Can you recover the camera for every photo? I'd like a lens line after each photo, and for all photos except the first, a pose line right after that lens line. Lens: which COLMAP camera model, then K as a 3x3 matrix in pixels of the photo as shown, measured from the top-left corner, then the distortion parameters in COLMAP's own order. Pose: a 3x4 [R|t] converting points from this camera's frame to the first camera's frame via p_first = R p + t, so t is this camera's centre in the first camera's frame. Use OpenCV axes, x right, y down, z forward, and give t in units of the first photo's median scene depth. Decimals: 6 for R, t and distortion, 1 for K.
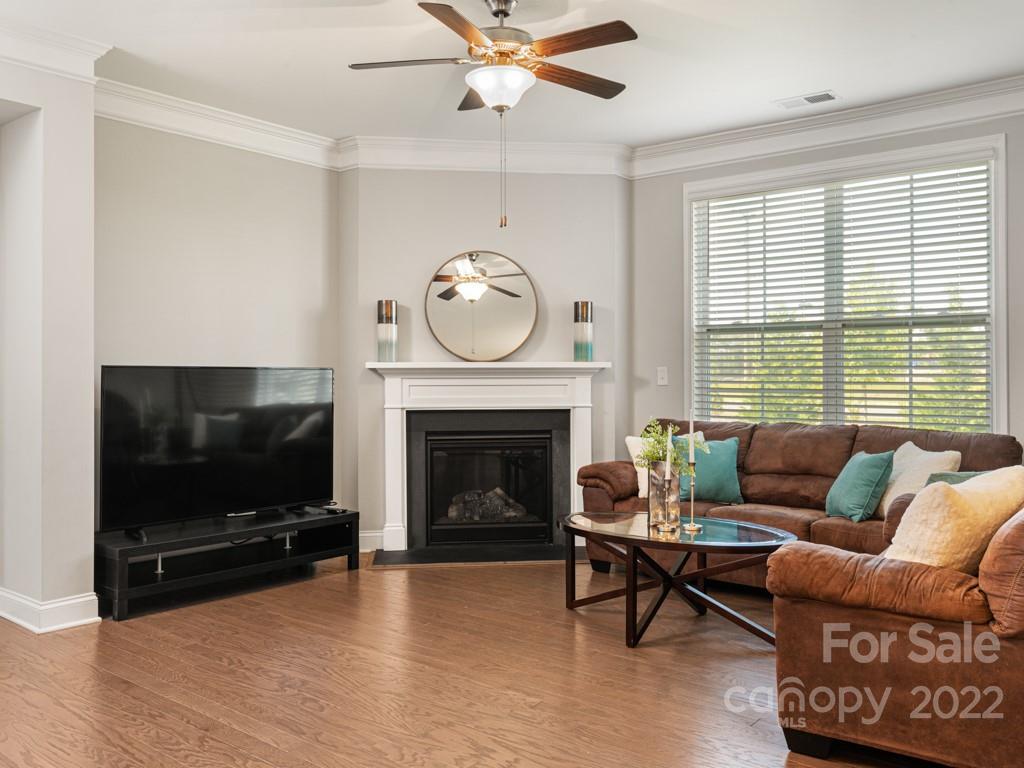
lens RADIAL K [[962.1, 0, 512.0], [0, 962.1, 384.0], [0, 0, 1]] dist [-0.014027, -0.005624]
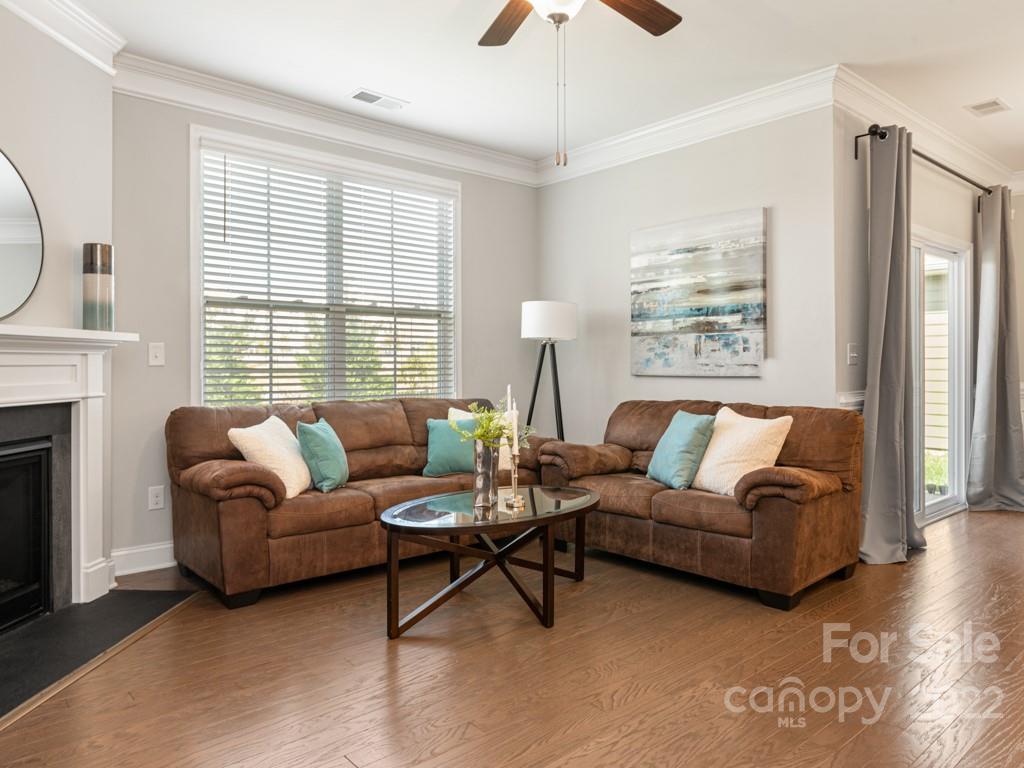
lens RADIAL K [[730.3, 0, 512.0], [0, 730.3, 384.0], [0, 0, 1]] dist [0.004860, 0.000317]
pose [[0.088776, -0.029018, 0.995629, -0.465057], [0.005508, 0.999575, 0.028642, 0.000902], [-0.996036, 0.002941, 0.088898, 0.723549]]
